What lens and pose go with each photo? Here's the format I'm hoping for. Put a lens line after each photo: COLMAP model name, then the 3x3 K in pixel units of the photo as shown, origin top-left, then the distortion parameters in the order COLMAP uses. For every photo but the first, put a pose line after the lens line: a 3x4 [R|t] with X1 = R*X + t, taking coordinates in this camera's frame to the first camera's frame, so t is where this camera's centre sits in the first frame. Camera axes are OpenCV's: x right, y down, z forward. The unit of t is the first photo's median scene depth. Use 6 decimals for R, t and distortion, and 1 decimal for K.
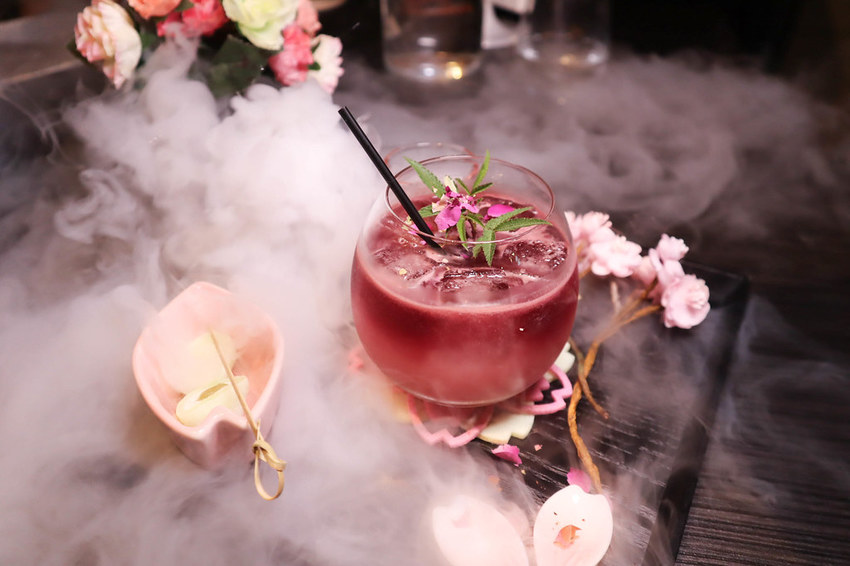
lens RADIAL K [[730.1, 0, 424.0], [0, 730.1, 279.6], [0, 0, 1]] dist [-0.009913, -0.000895]
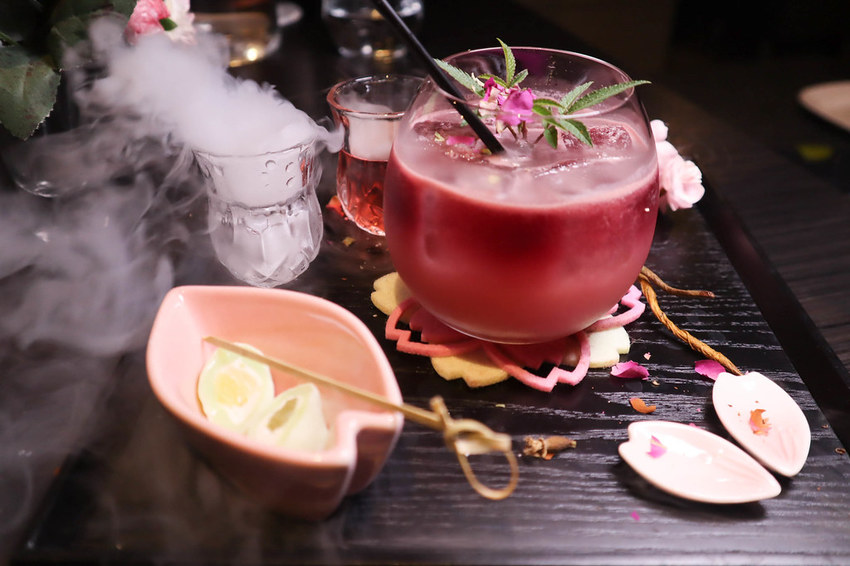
lens RADIAL K [[730.1, 0, 424.7], [0, 730.1, 279.5], [0, 0, 1]] dist [-0.009913, -0.000895]
pose [[0.886513, -0.261292, 0.381865, -0.365202], [0.278251, 0.960443, 0.011215, 0.053377], [-0.369690, 0.096312, 0.924150, 0.260569]]
